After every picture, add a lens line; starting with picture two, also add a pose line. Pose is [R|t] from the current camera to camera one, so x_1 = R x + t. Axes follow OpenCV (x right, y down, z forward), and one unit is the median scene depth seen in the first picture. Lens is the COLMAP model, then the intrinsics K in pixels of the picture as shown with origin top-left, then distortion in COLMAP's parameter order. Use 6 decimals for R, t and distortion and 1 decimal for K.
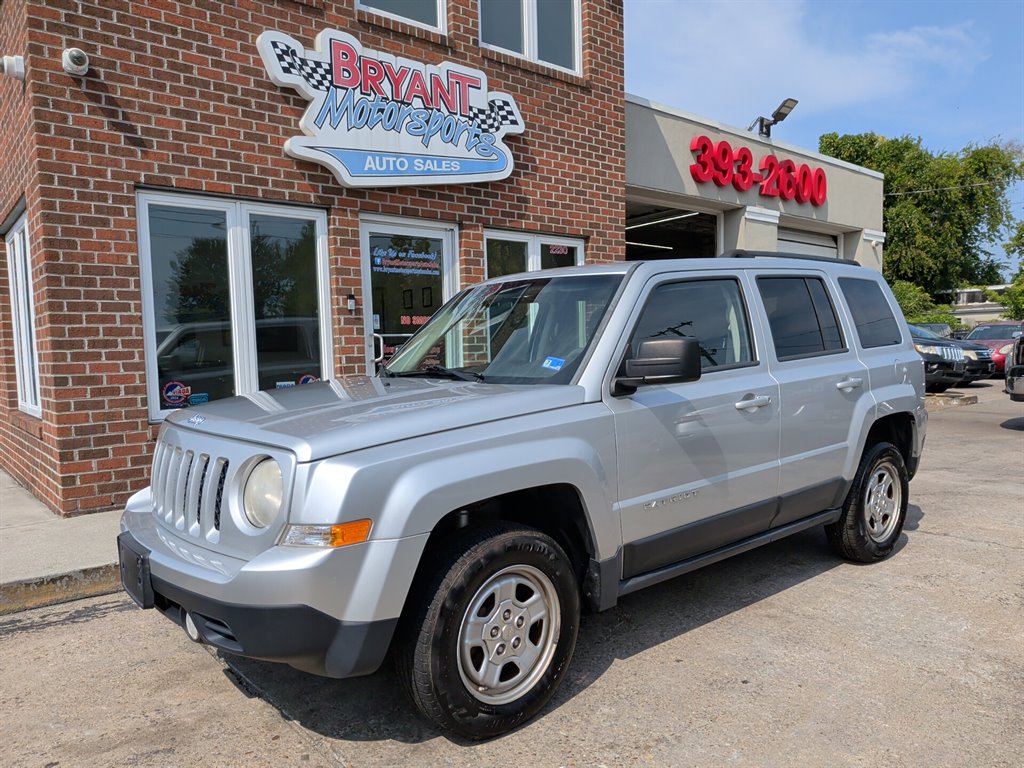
lens RADIAL K [[722.7, 0, 501.5], [0, 722.7, 411.5], [0, 0, 1]] dist [-0.005597, -0.006461]
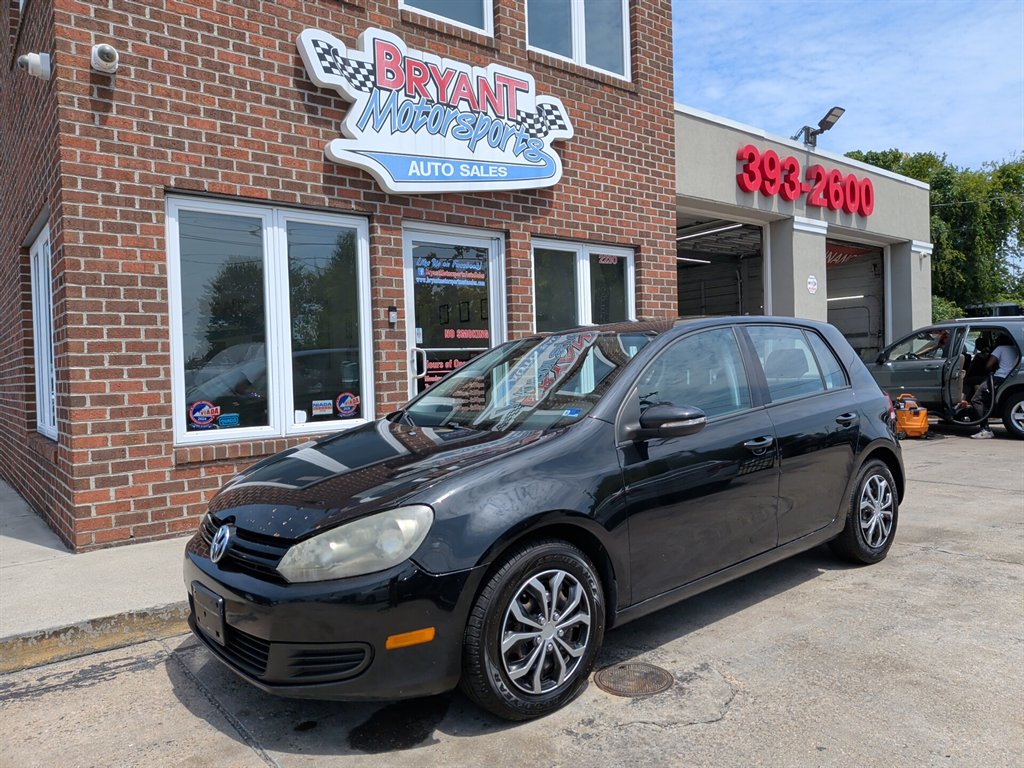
lens RADIAL K [[712.5, 0, 512.0], [0, 712.5, 384.0], [0, 0, 1]] dist [0.008662, -0.022775]
pose [[0.999818, -0.005422, -0.018283, -0.041178], [0.004287, 0.998093, -0.061587, -0.005094], [0.018582, 0.061498, 0.997934, 0.096425]]
